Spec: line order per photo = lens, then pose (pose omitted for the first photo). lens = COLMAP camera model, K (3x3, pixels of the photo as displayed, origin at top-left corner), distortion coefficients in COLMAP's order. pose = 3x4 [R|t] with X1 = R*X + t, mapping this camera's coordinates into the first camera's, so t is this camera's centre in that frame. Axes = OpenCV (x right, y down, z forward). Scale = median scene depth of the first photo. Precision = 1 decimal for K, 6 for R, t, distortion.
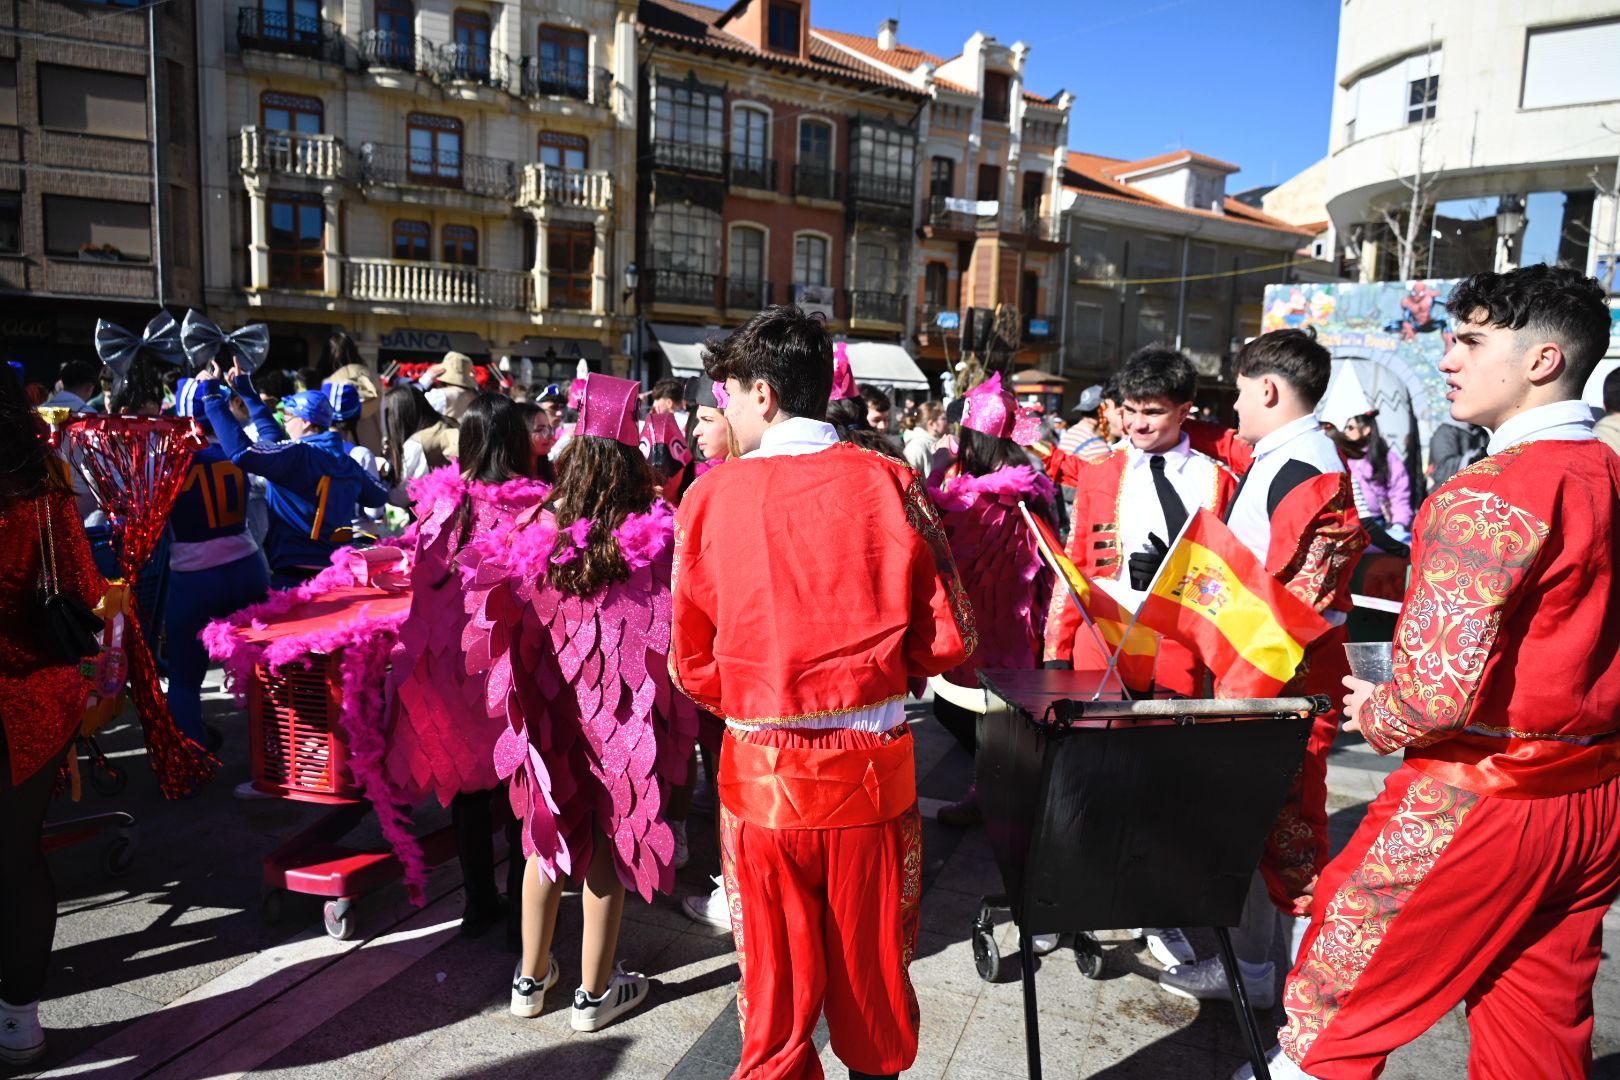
lens RADIAL K [[1069.2, 0, 801.8], [0, 1069.2, 534.3], [0, 0, 1]] dist [0.005790, -0.009790]
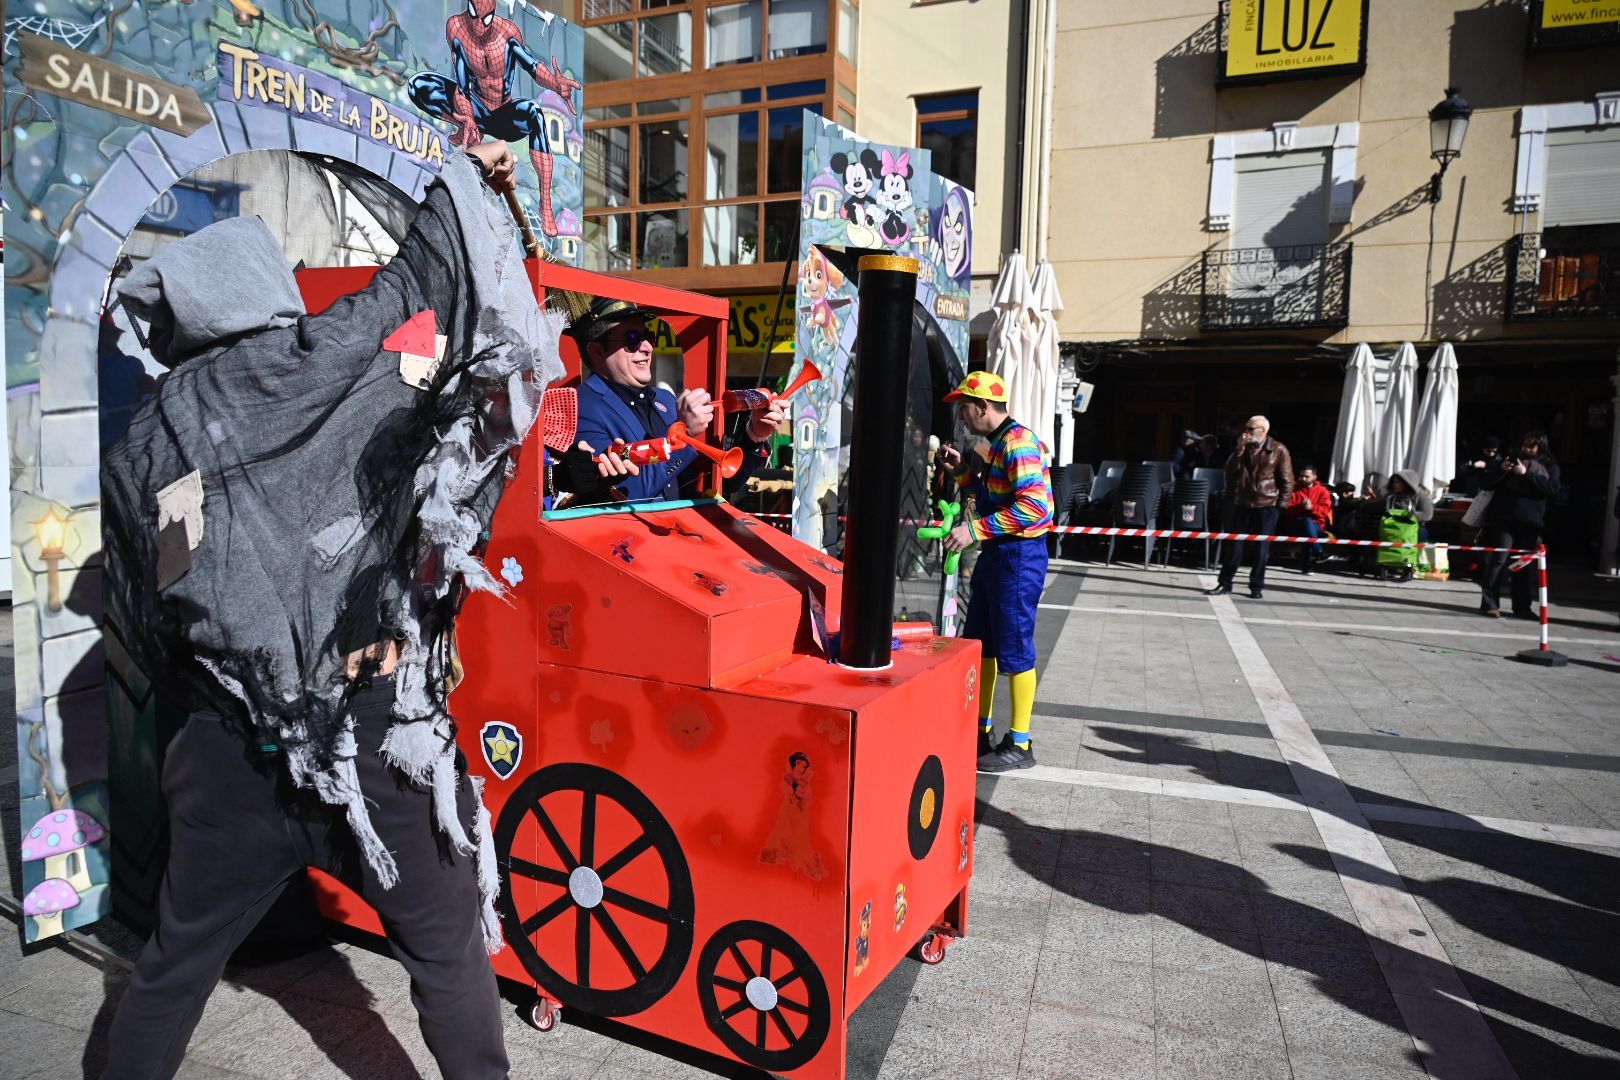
lens RADIAL K [[1078.6, 0, 819.2], [0, 1078.6, 527.7], [0, 0, 1]] dist [0.019326, 0.009749]
pose [[-0.093460, -0.121253, 0.988212, 0.063969], [0.090745, 0.987388, 0.129734, -0.031571], [-0.991479, 0.101800, -0.081278, 0.311176]]
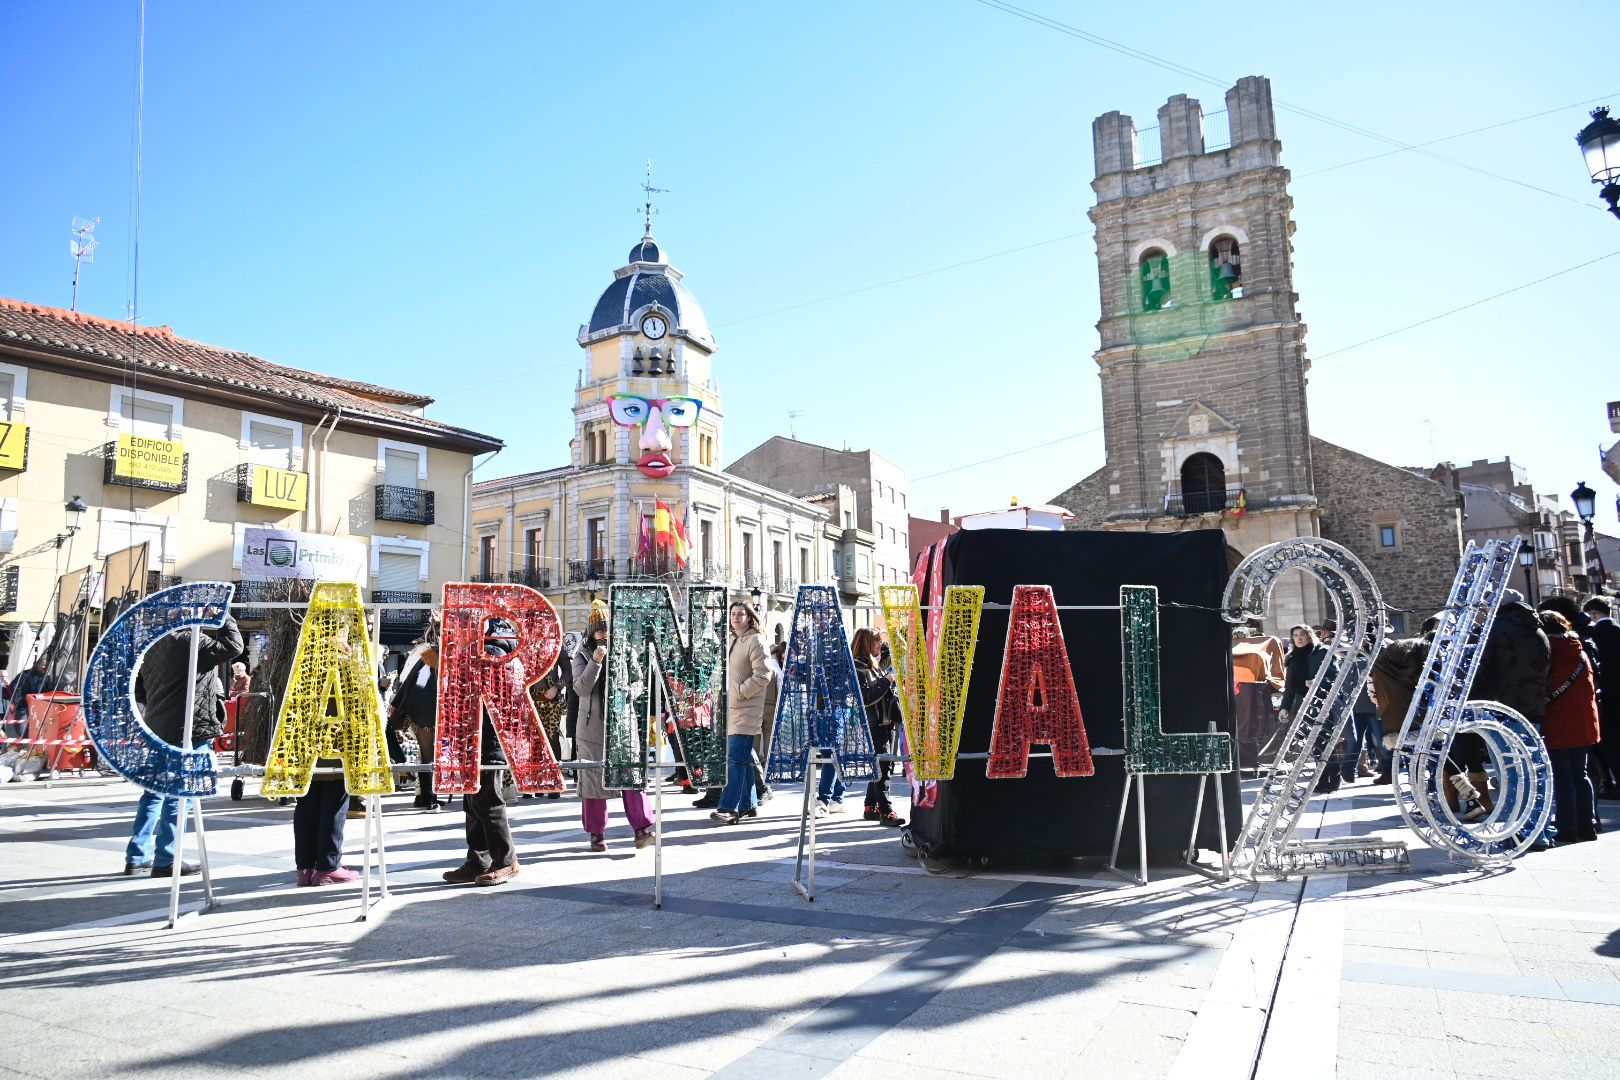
lens RADIAL K [[1066.9, 0, 802.4], [0, 1066.9, 532.8], [0, 0, 1]] dist [0.014439, -0.020272]
pose [[-0.994721, -0.001106, 0.102612, -0.143841], [-0.003463, 0.999734, -0.022795, -0.076635], [-0.102559, -0.023030, -0.994460, 0.748813]]
